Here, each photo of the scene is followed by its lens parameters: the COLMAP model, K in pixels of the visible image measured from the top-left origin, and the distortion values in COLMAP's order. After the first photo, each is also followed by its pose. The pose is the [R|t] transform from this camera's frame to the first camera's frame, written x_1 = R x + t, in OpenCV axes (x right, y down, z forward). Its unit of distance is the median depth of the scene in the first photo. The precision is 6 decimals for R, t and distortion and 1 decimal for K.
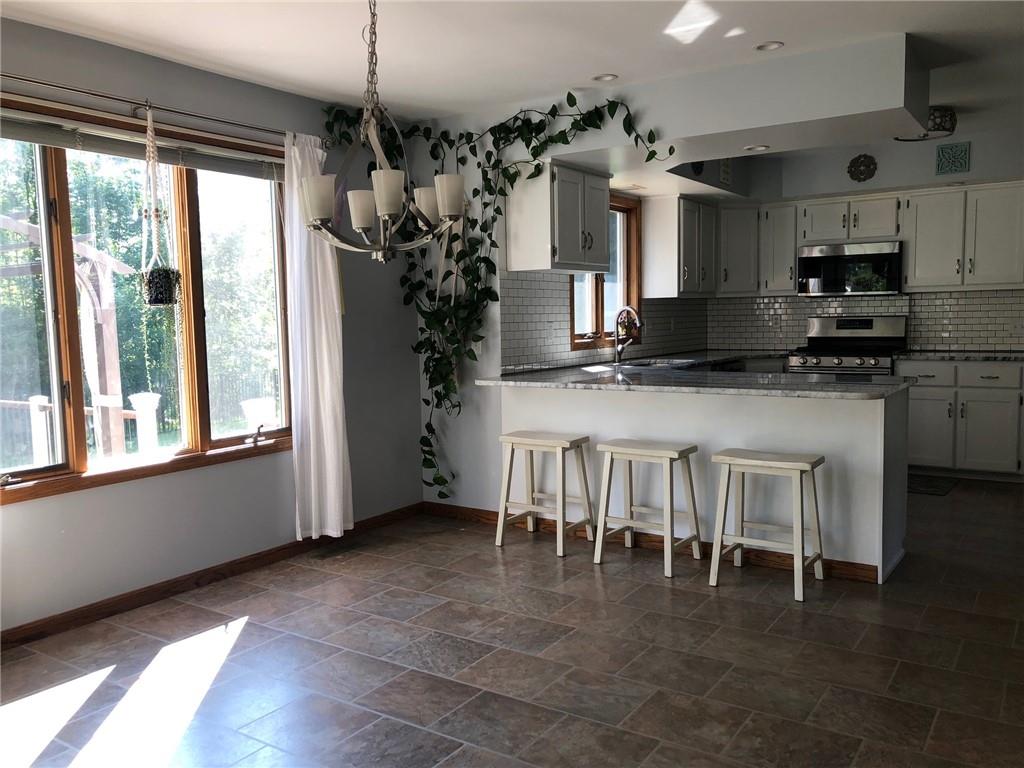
lens RADIAL K [[841.9, 0, 512.0], [0, 841.9, 384.0], [0, 0, 1]] dist [0.007767, 0.007101]
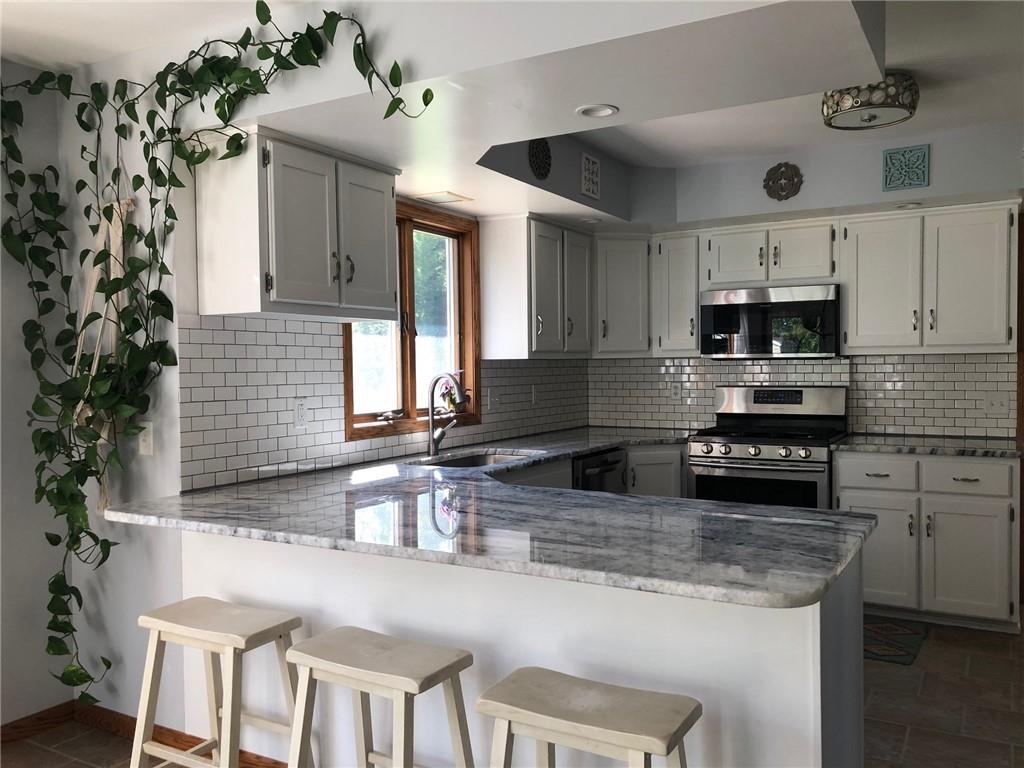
lens RADIAL K [[830.2, 0, 512.0], [0, 830.2, 384.0], [0, 0, 1]] dist [-0.000186, -0.005807]
pose [[0.998129, 0.007898, 0.060637, 0.149118], [-0.004121, 0.998057, -0.062171, -0.041356], [-0.061010, 0.061804, 0.996222, 0.333852]]
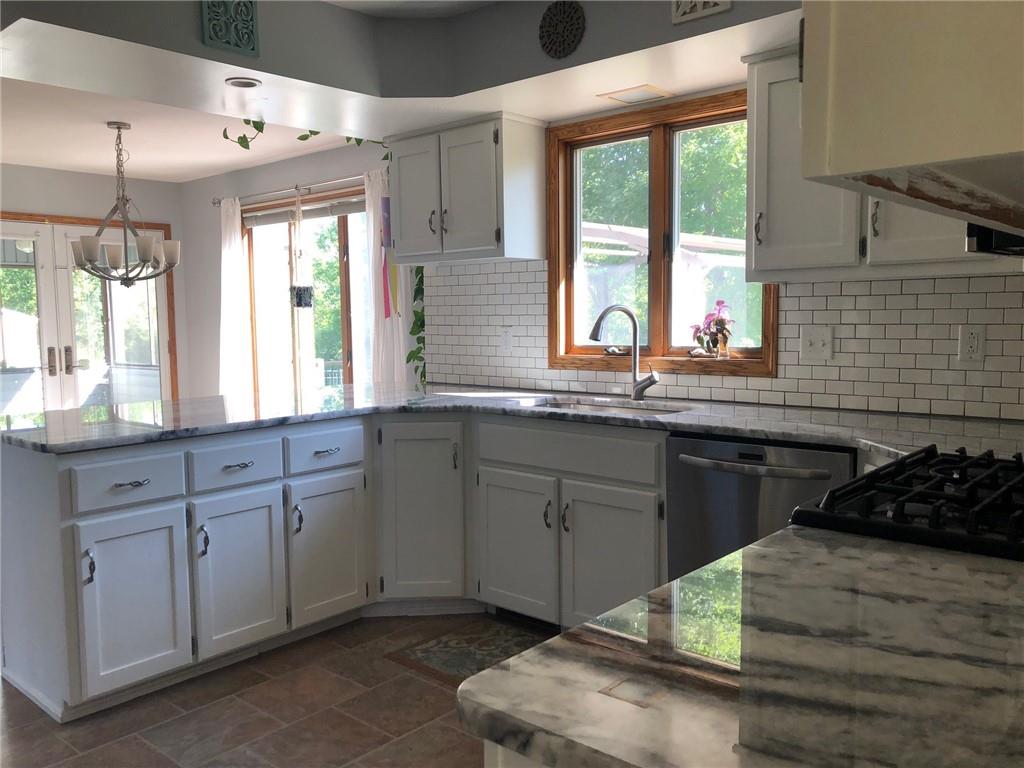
lens RADIAL K [[841.9, 0, 512.0], [0, 841.9, 384.0], [0, 0, 1]] dist [0.007767, 0.007101]
pose [[-0.134127, 0.107534, -0.985112, 0.724789], [-0.068846, 0.990682, 0.117516, -0.100783], [0.988570, 0.083583, -0.125474, 0.995610]]
